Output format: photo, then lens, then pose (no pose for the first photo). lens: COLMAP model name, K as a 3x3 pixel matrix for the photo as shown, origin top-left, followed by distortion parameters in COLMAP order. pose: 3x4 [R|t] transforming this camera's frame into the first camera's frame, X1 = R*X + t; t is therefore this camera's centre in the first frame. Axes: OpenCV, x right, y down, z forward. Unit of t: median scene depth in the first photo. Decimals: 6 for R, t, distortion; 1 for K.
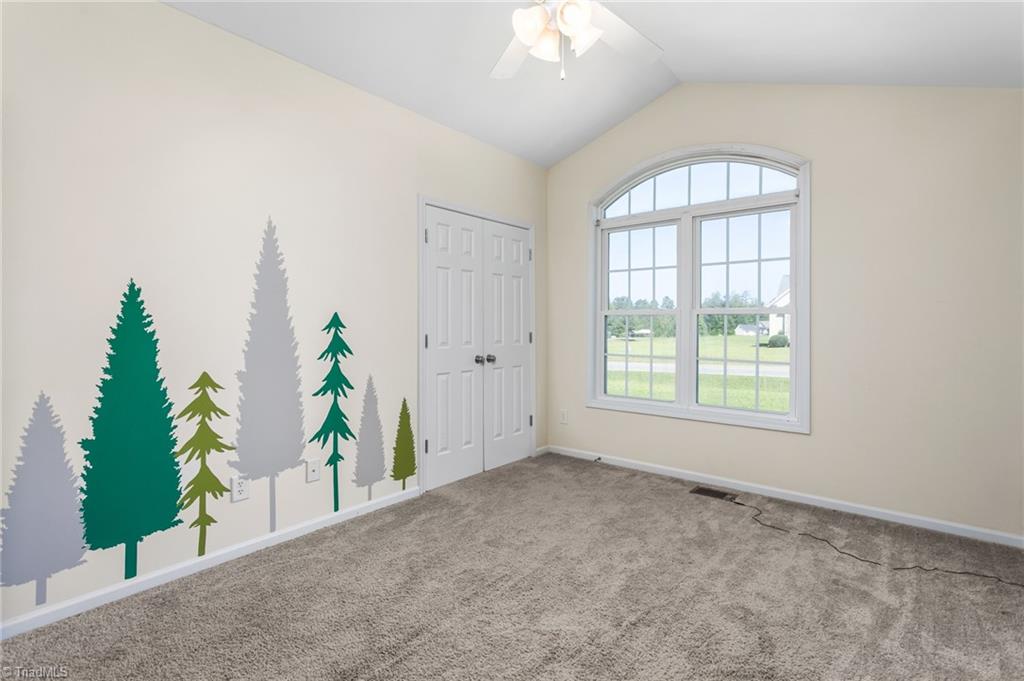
lens RADIAL K [[494.2, 0, 515.0], [0, 494.2, 321.0], [0, 0, 1]] dist [0.000782, 0.000742]
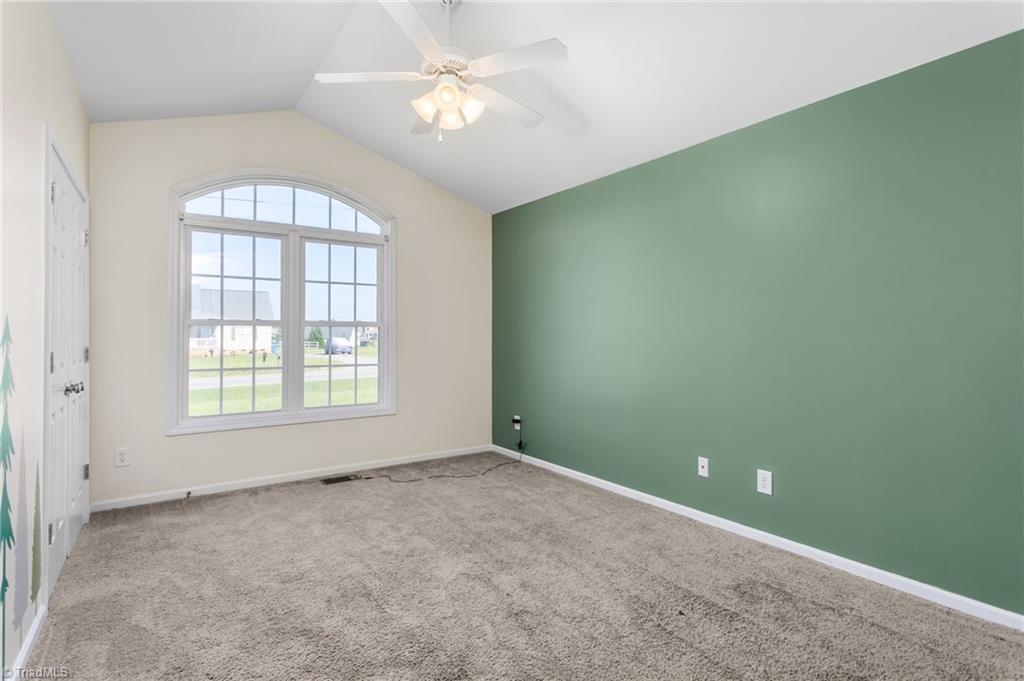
lens RADIAL K [[494.2, 0, 509.5], [0, 494.2, 338.9], [0, 0, 1]] dist [0.000782, 0.000742]
pose [[0.300282, -0.011760, 0.953778, -0.542172], [0.001020, 0.999927, 0.012008, 0.001192], [-0.953850, -0.002633, 0.300272, 0.243620]]
